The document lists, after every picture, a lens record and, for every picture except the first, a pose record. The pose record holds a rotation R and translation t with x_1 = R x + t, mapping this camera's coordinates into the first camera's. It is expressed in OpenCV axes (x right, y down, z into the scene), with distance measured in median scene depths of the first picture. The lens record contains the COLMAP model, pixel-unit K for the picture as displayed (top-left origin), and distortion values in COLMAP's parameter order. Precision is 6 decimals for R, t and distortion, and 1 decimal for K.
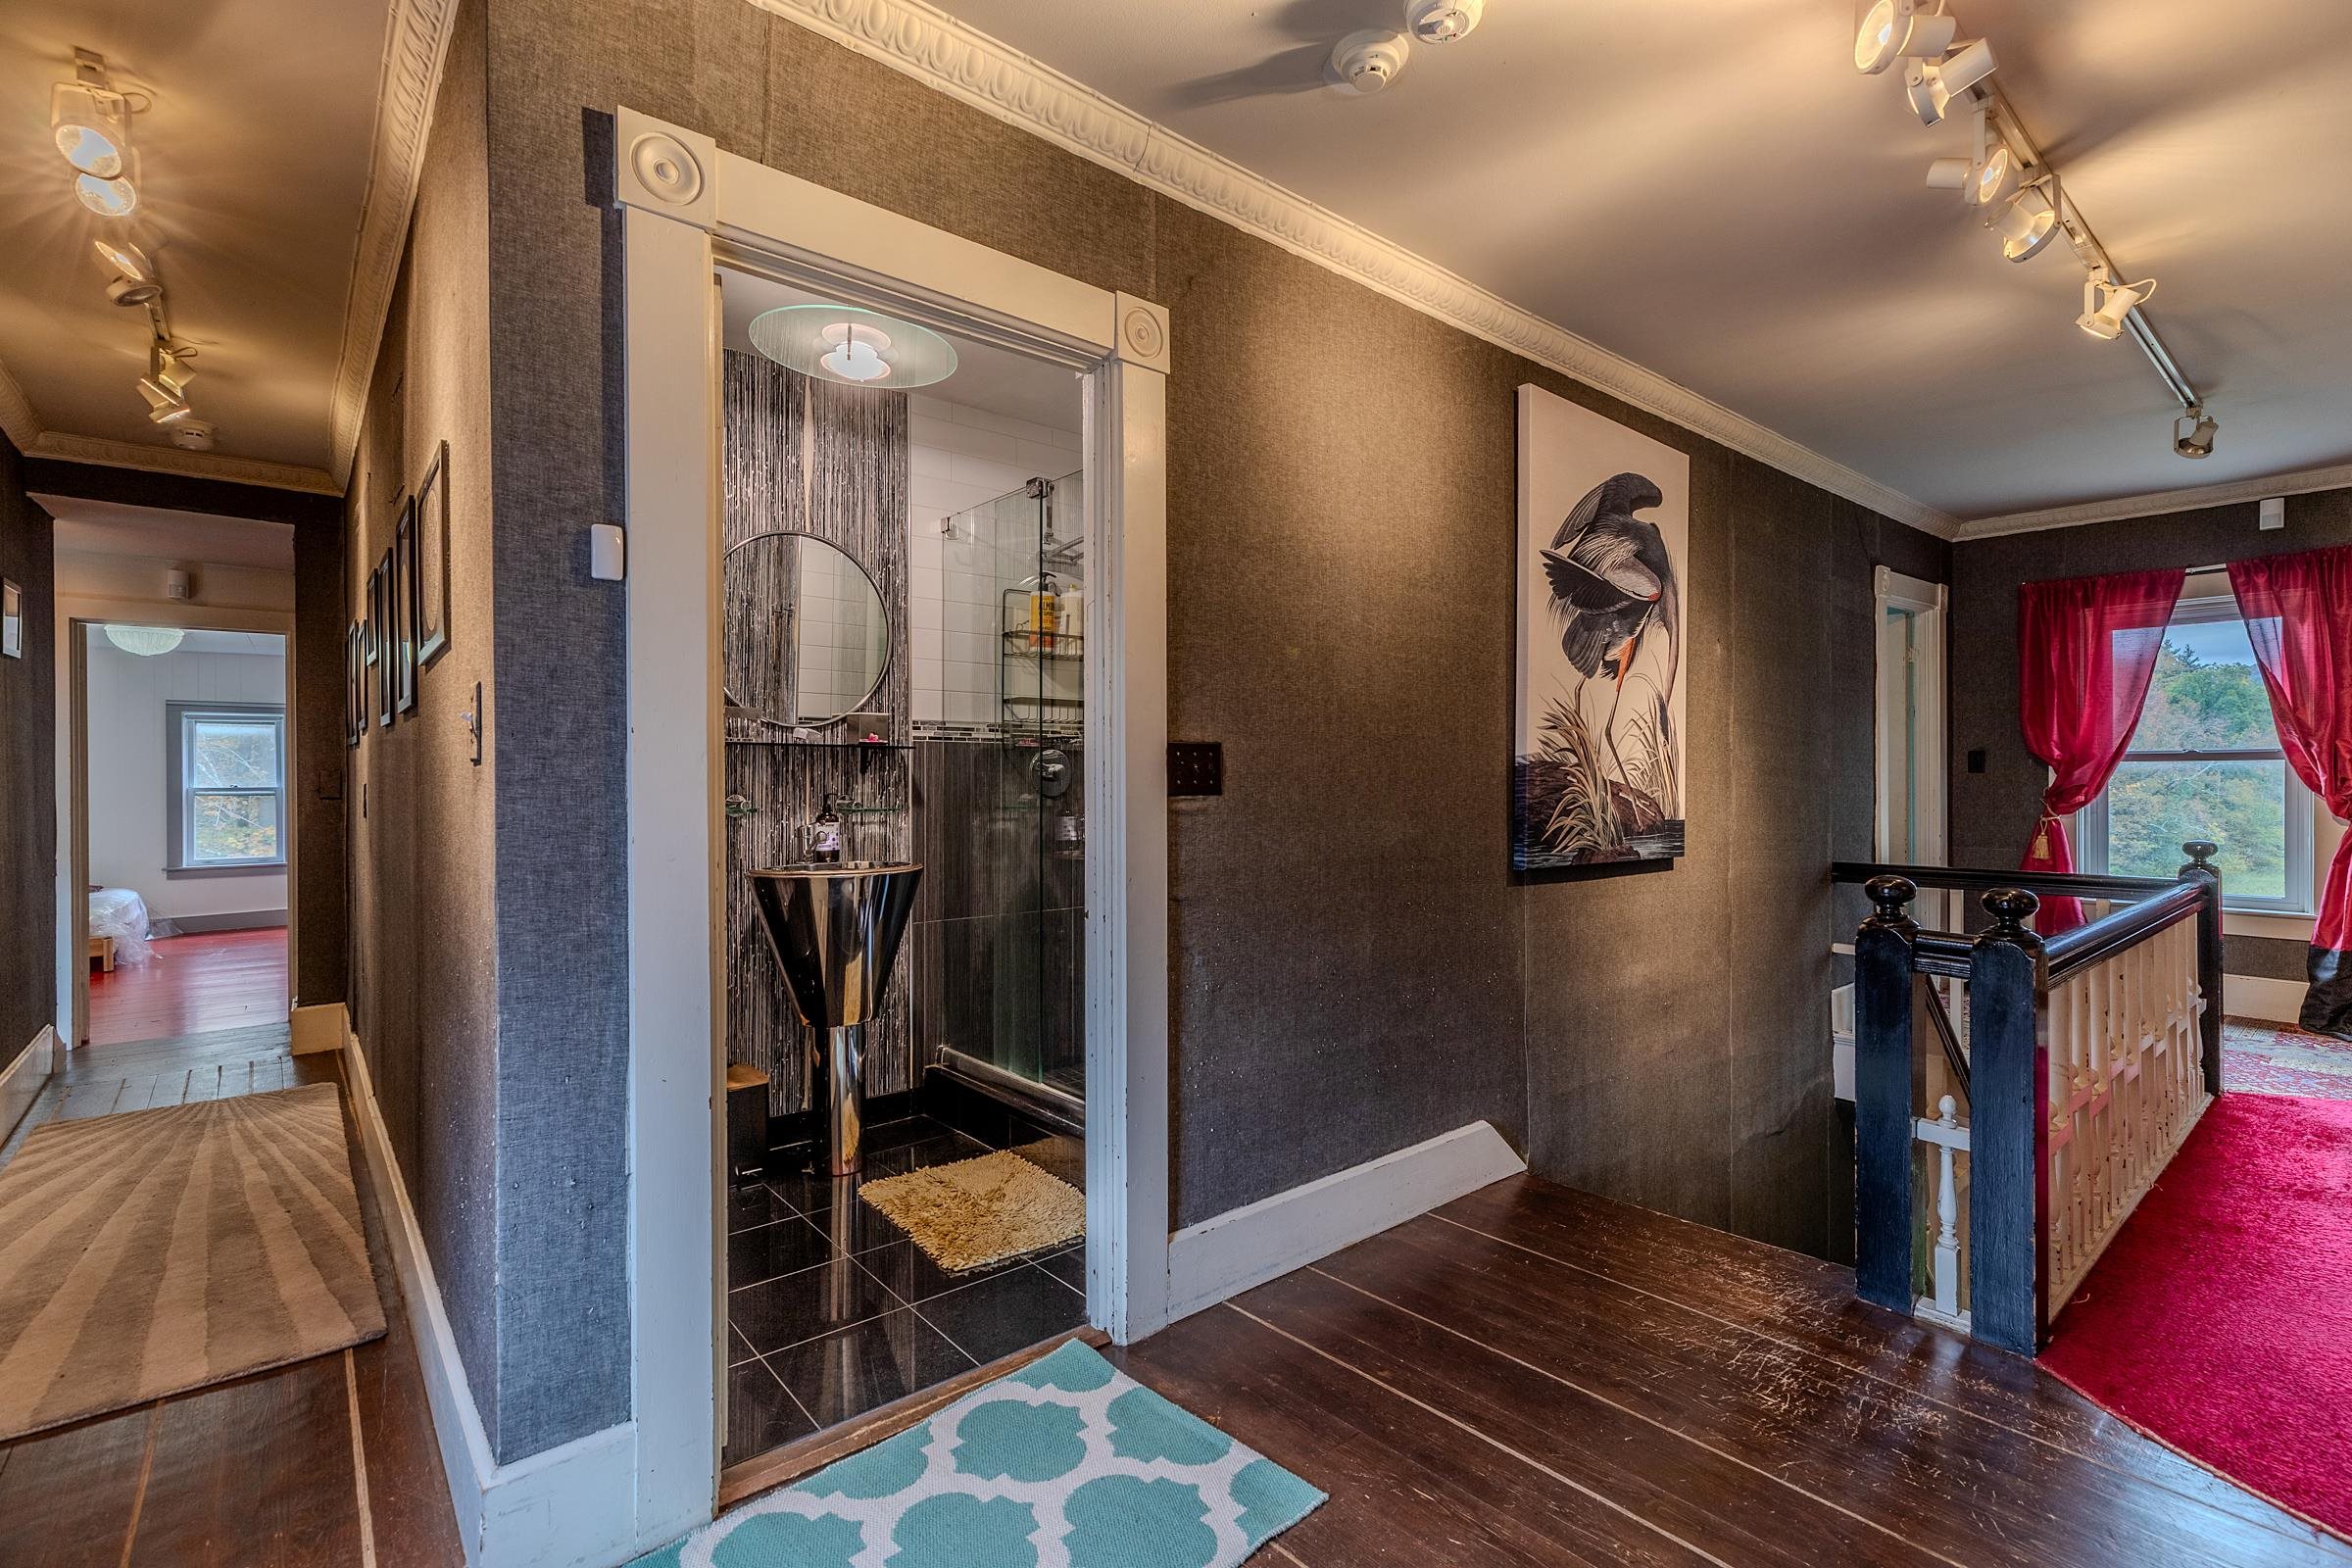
lens RADIAL K [[1076.8, 0, 1176.0], [0, 1076.8, 784.0], [0, 0, 1]] dist [0.000054, 0.000015]
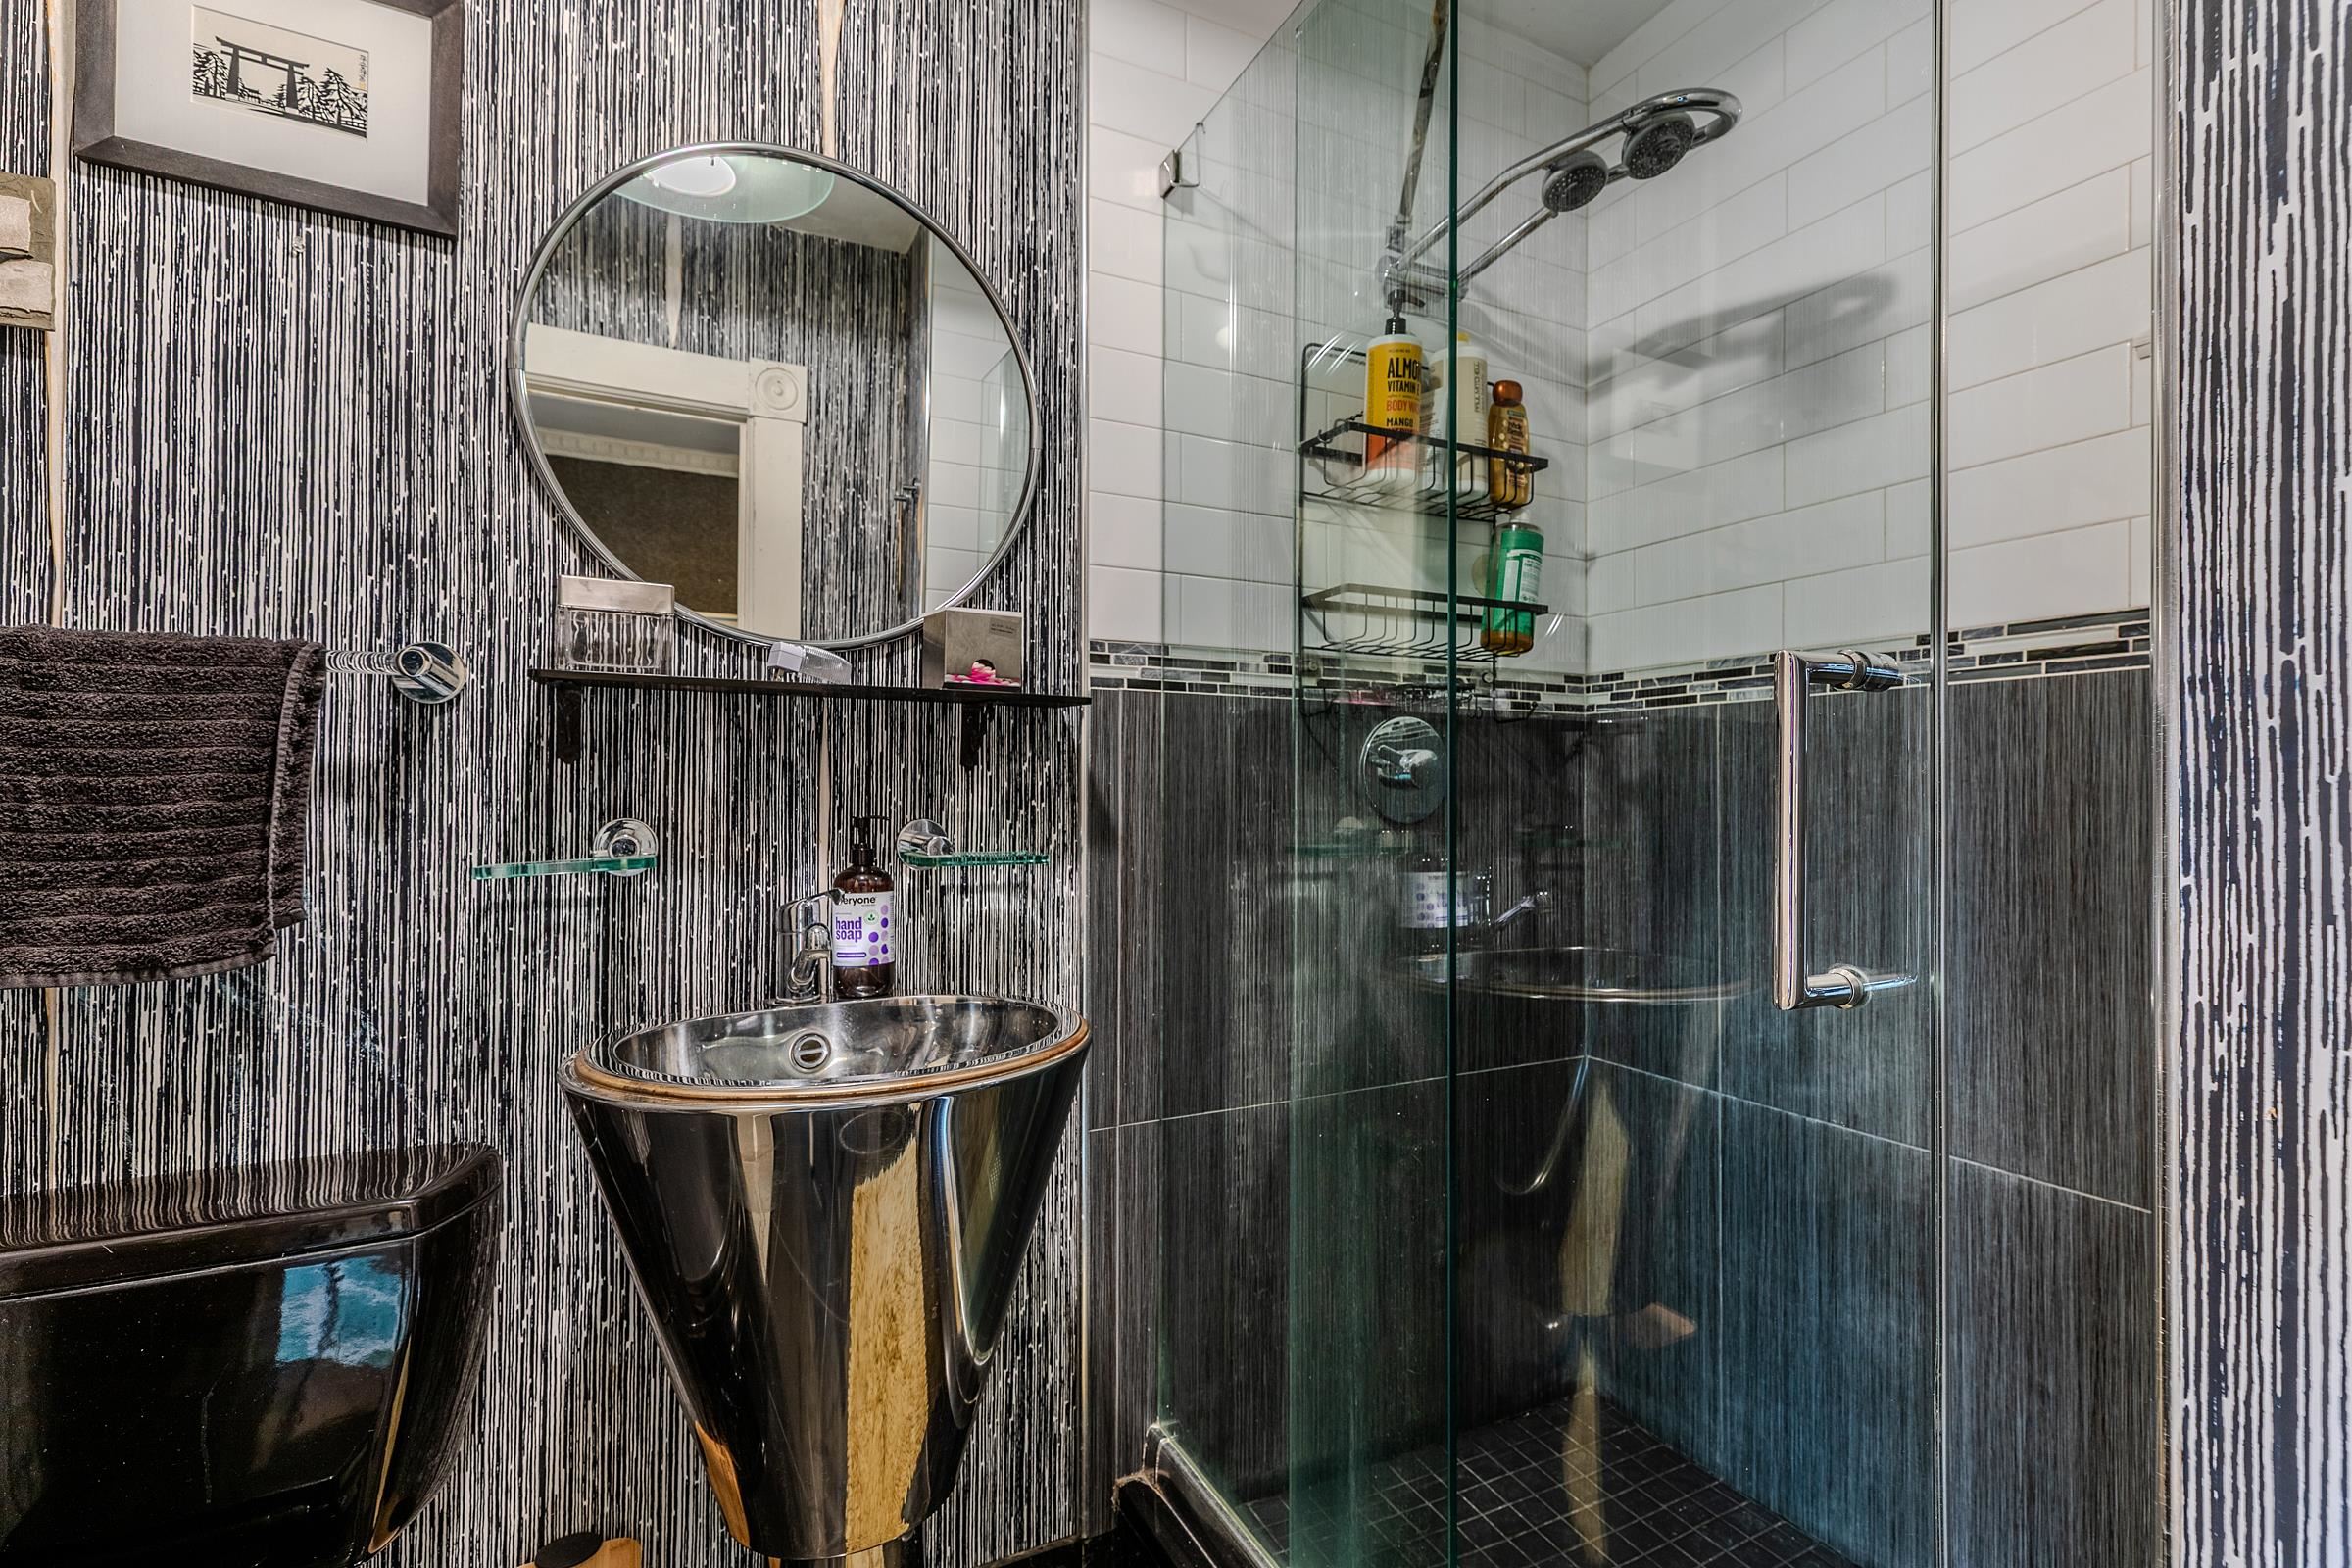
lens RADIAL K [[1076.8, 0, 1176.0], [0, 1076.8, 784.0], [0, 0, 1]] dist [0.000054, 0.000015]
pose [[0.973951, 0.000703, -0.226758, -0.114308], [-0.003253, 0.999936, -0.010872, 0.000877], [0.226736, 0.011327, 0.973890, 0.583163]]
